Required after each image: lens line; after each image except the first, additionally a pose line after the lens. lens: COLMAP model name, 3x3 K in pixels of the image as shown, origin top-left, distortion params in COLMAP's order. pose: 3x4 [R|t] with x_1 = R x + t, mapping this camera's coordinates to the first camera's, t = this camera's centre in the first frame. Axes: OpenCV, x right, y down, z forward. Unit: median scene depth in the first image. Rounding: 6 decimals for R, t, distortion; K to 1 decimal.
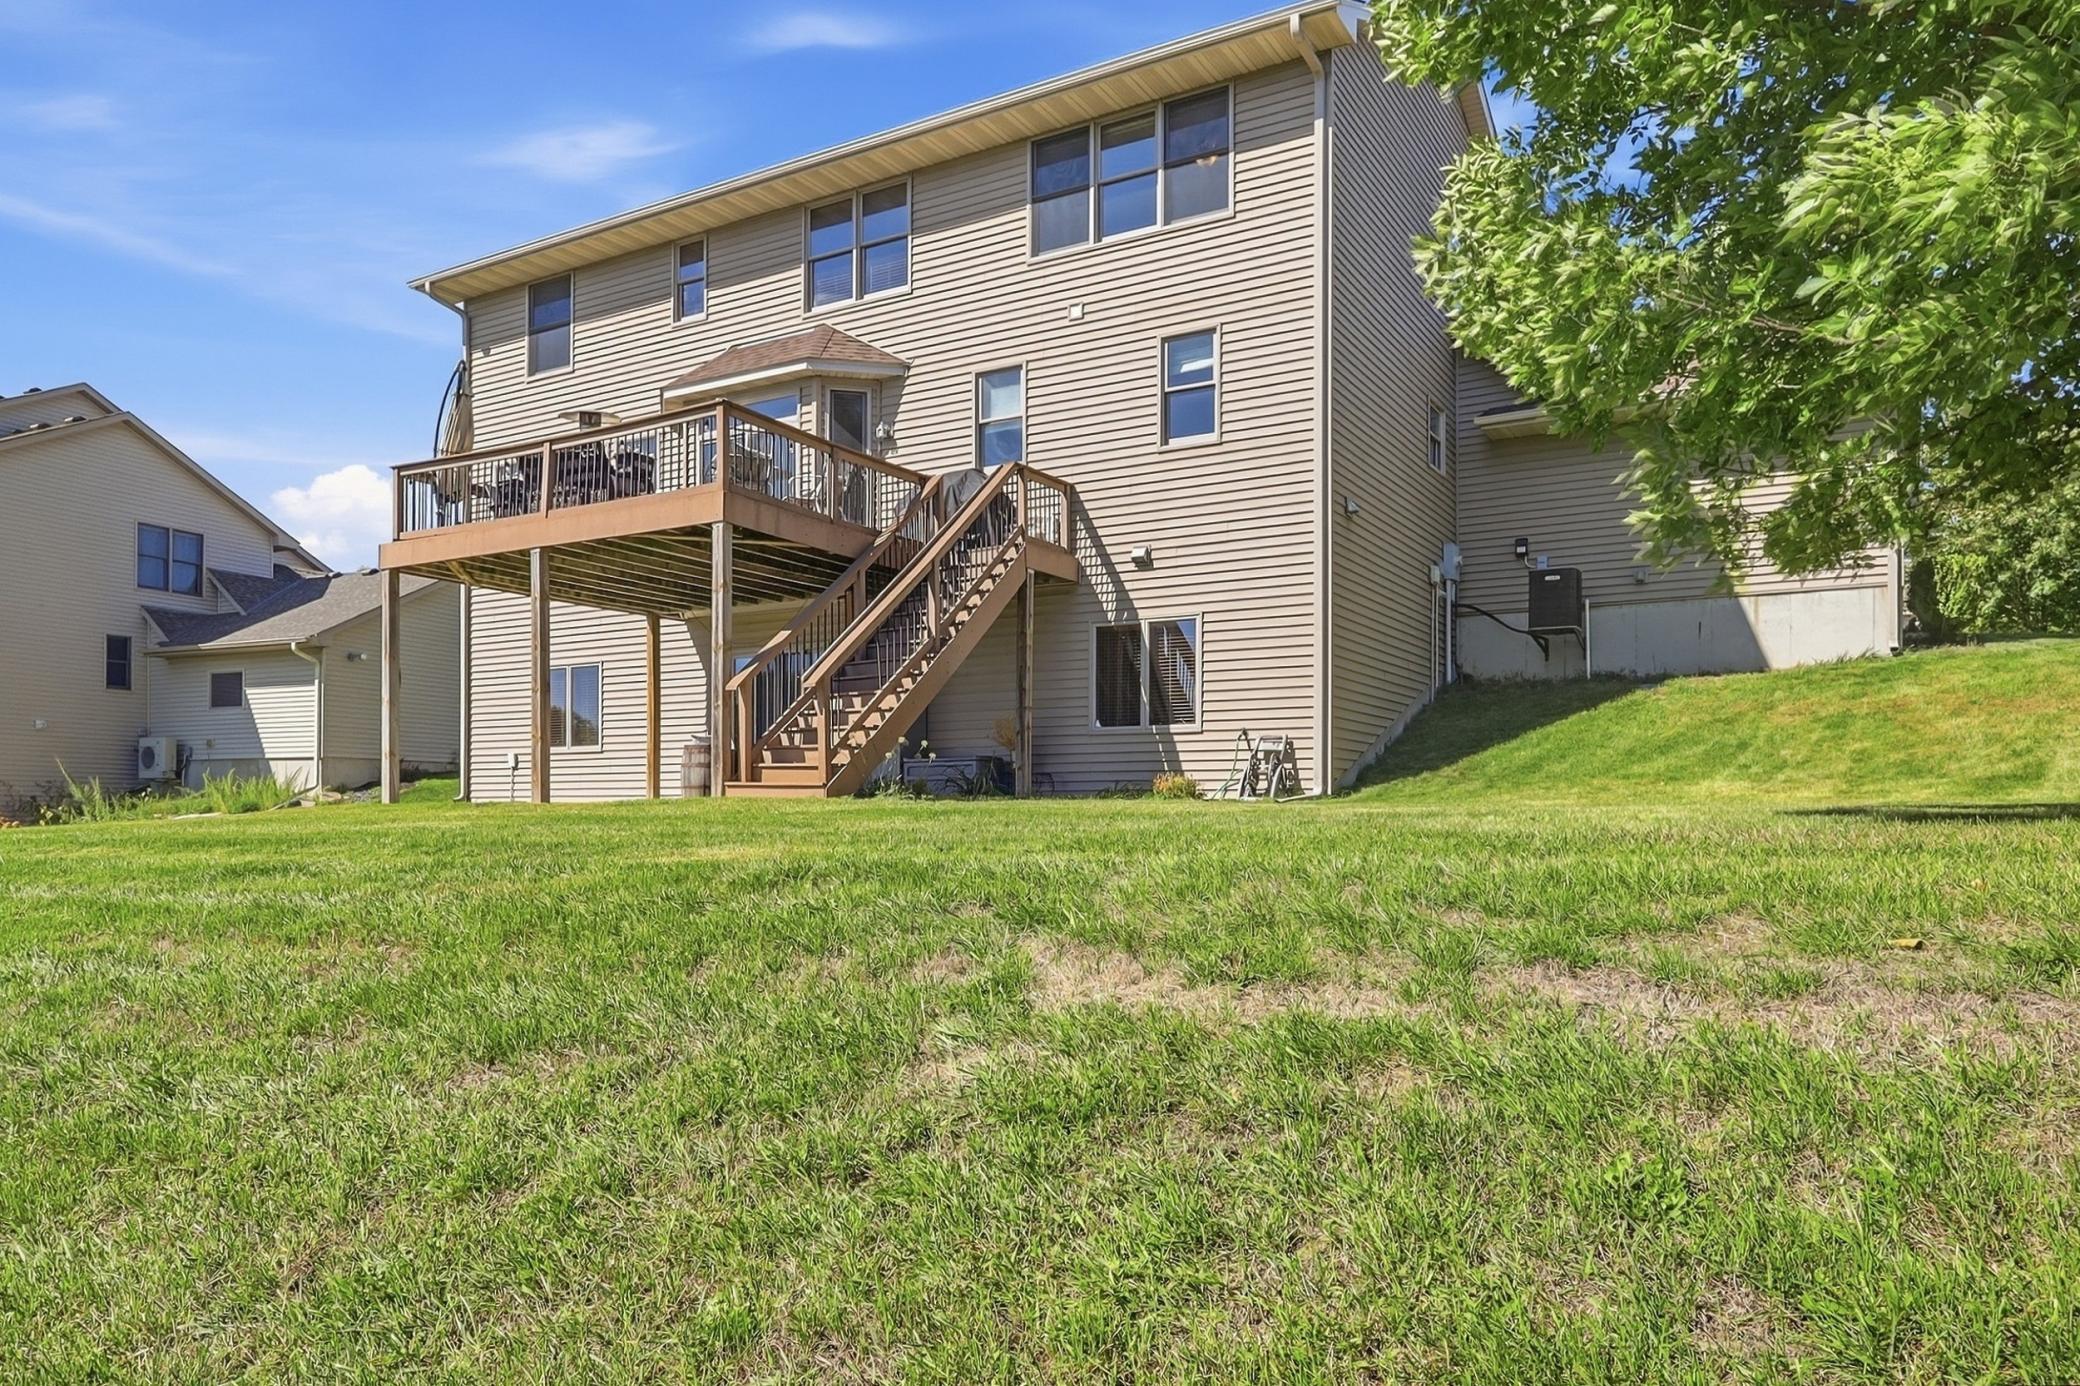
lens RADIAL K [[1429.0, 0, 1017.7], [0, 1429.0, 849.4], [0, 0, 1]] dist [-0.001047, -0.008937]
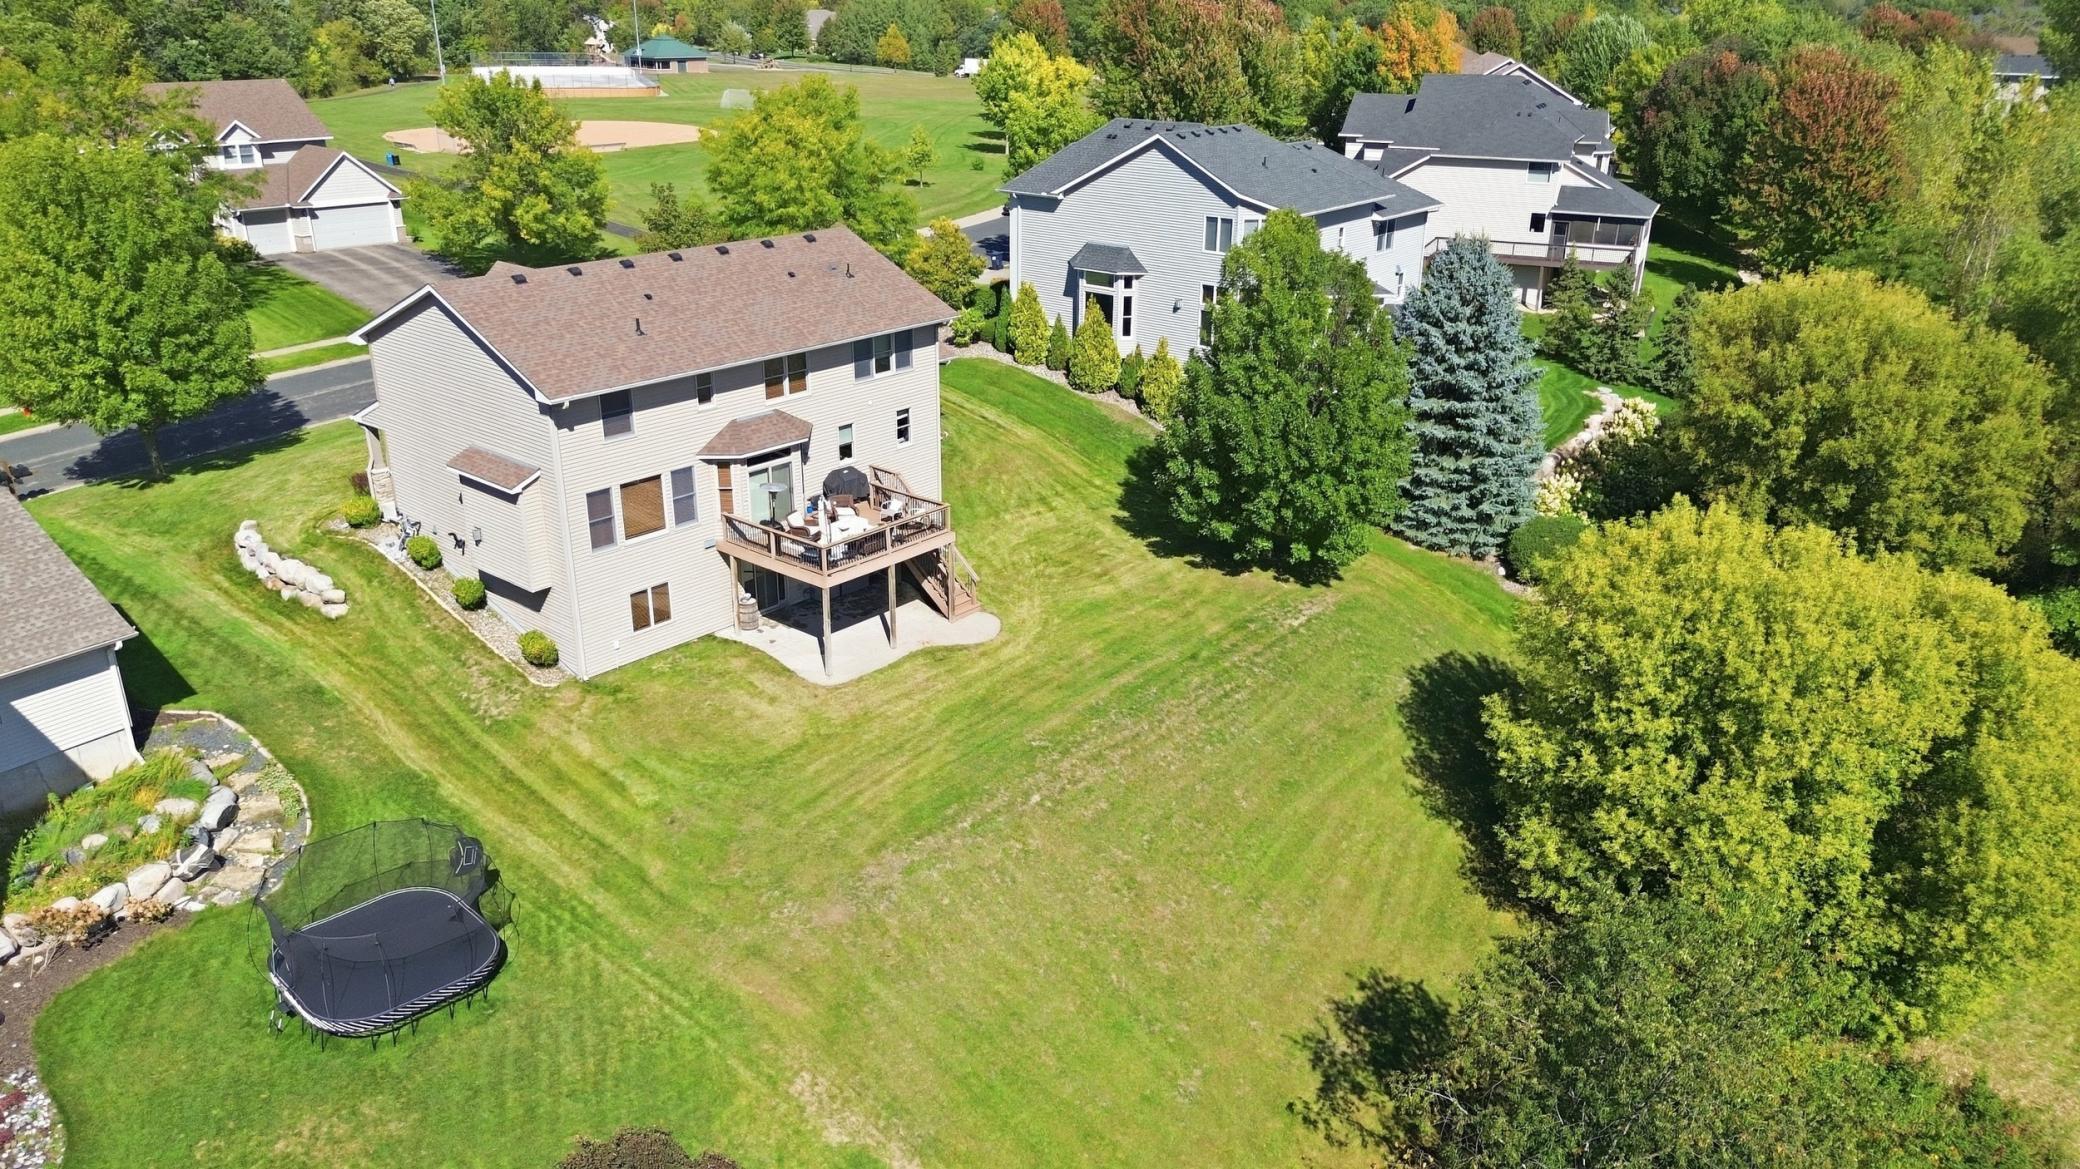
lens RADIAL K [[1458.8, 0, 1042.5], [0, 1458.8, 581.9], [0, 0, 1]] dist [0.051838, -0.037275]
pose [[0.152752, -0.372637, 0.915319, -2.582938], [0.006049, 0.926523, 0.376189, -1.108450], [-0.988246, -0.051926, 0.143782, 0.269688]]
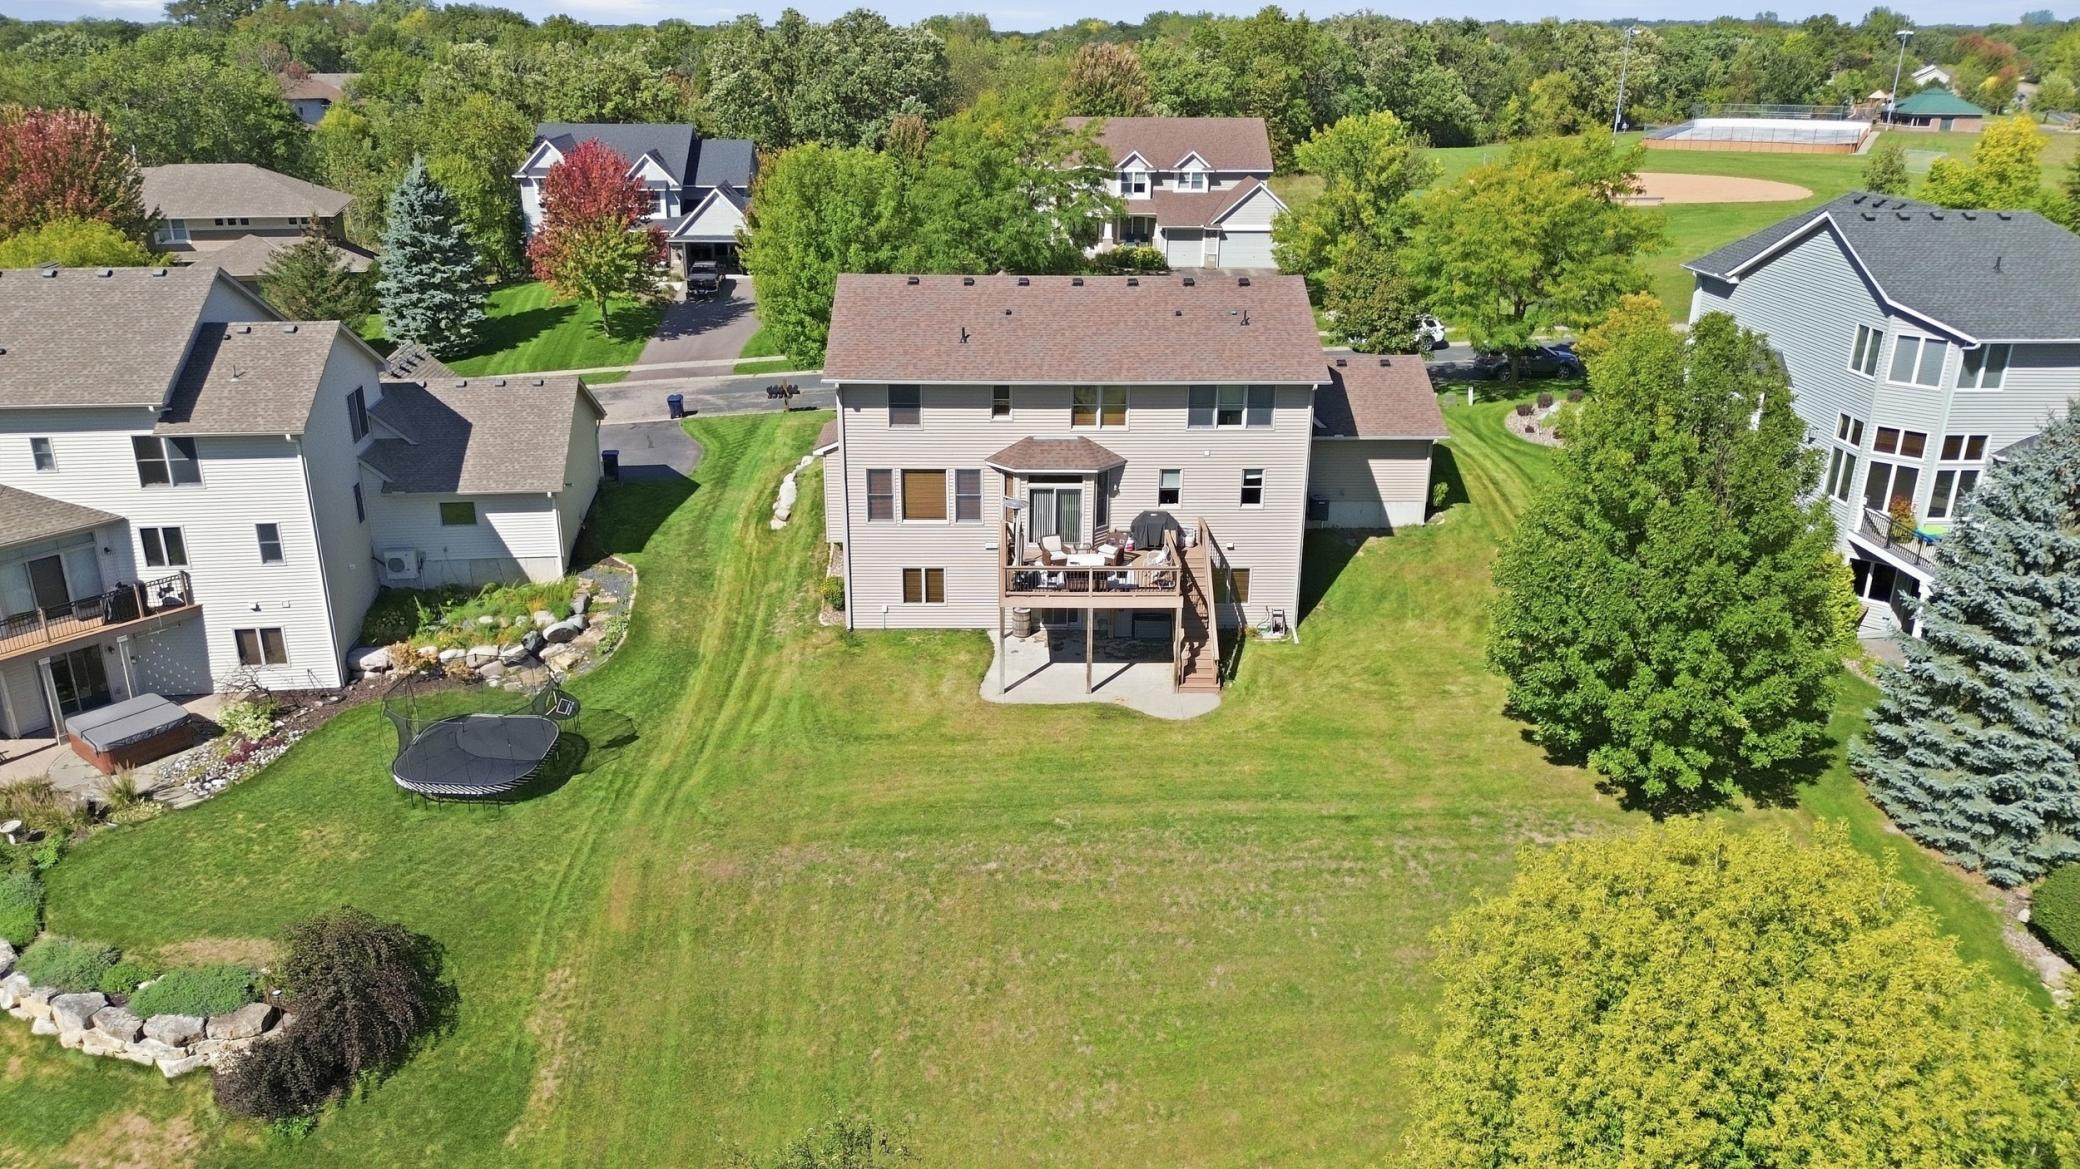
lens RADIAL K [[1458.8, 0, 1039.7], [0, 1458.8, 583.2], [0, 0, 1]] dist [0.051838, -0.037275]
pose [[0.838308, -0.191091, 0.510611, -1.621197], [0.005895, 0.939685, 0.341989, -1.070939], [-0.545164, -0.283682, 0.788873, -0.992414]]
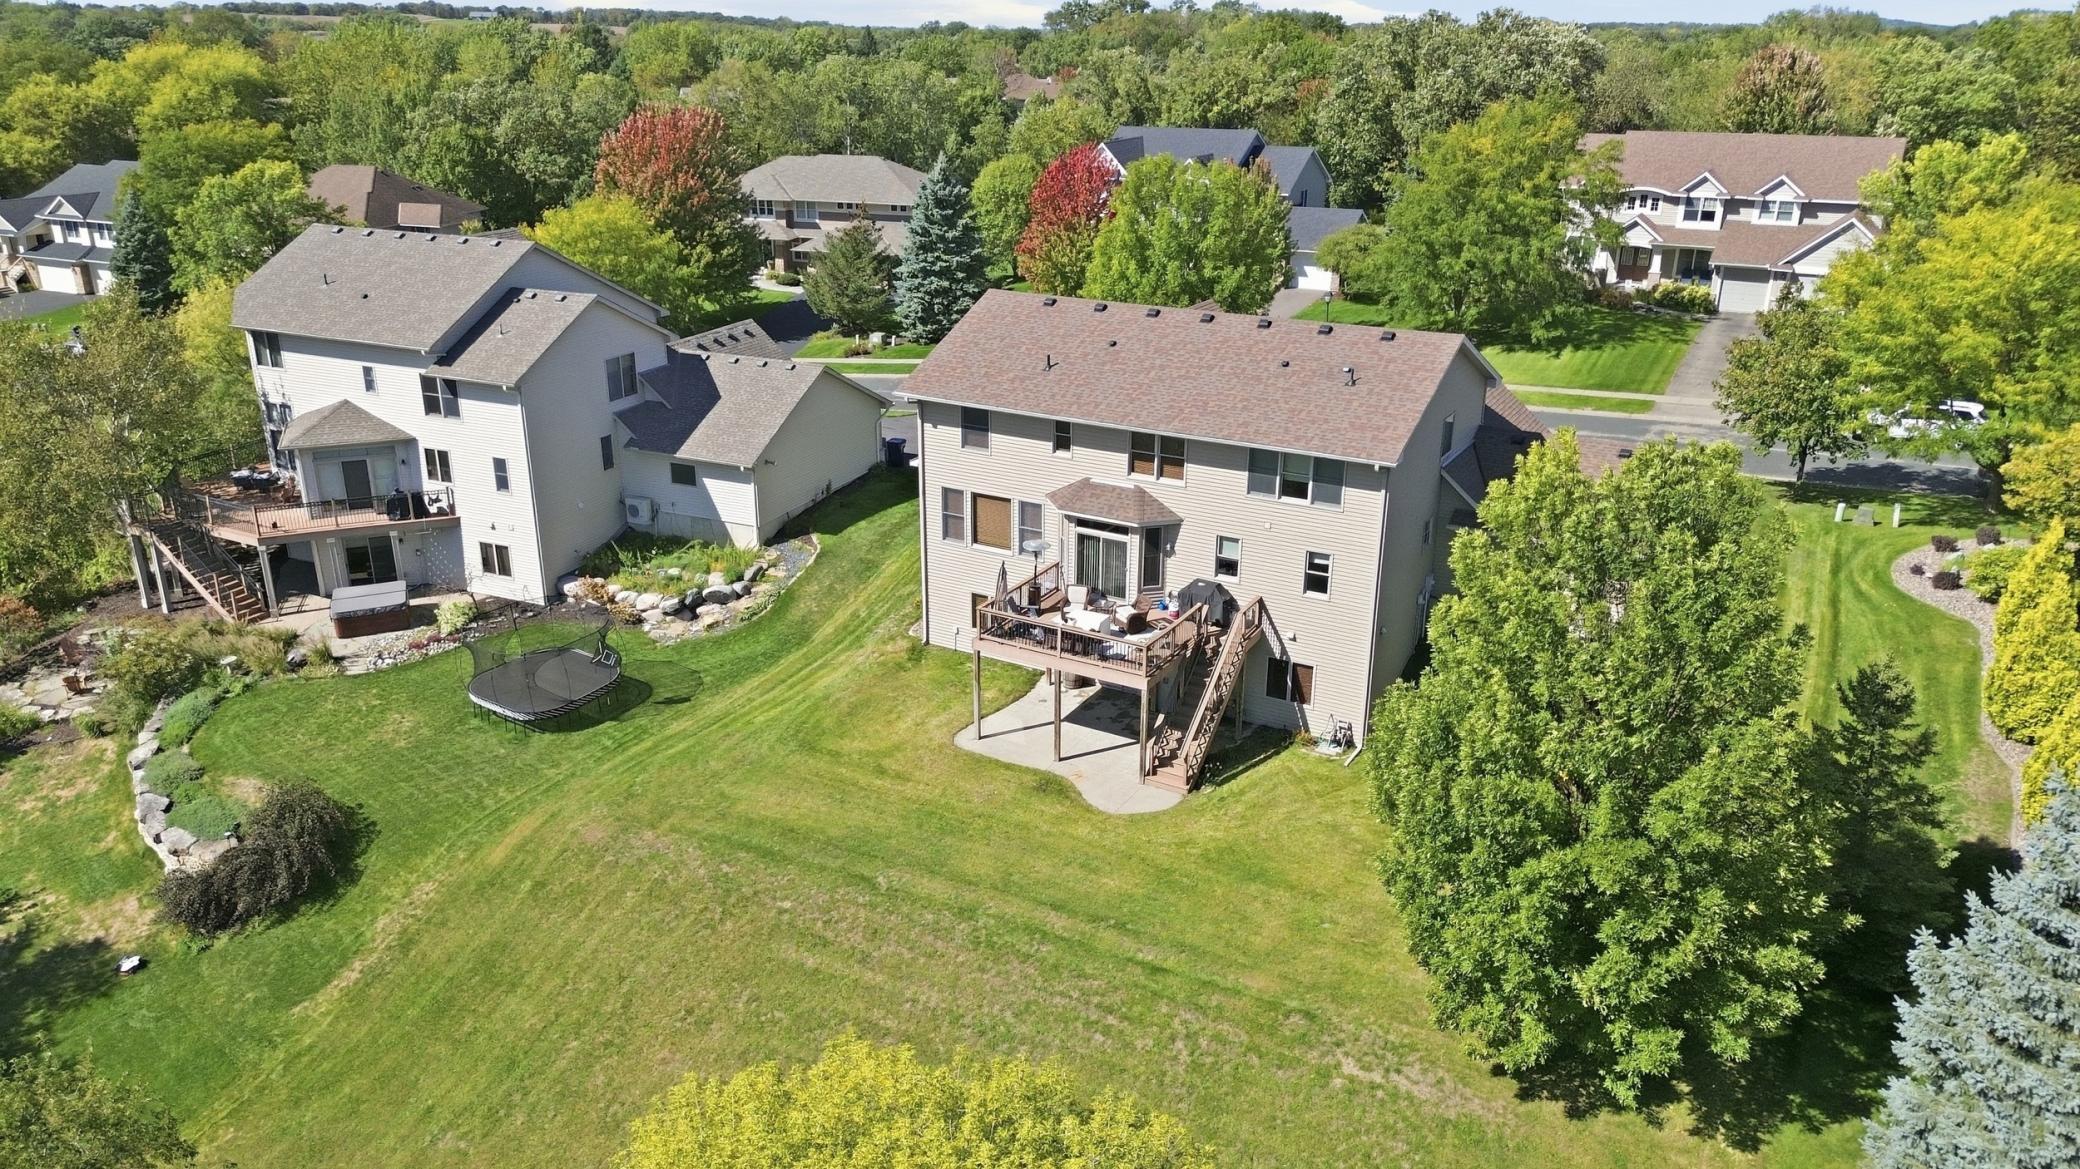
lens RADIAL K [[1458.8, 0, 1045.4], [0, 1458.8, 587.0], [0, 0, 1]] dist [0.051838, -0.037275]
pose [[0.999483, -0.014062, 0.028898, -0.380386], [0.003356, 0.939943, 0.341314, -1.083441], [-0.031962, -0.341041, 0.939505, -1.192899]]
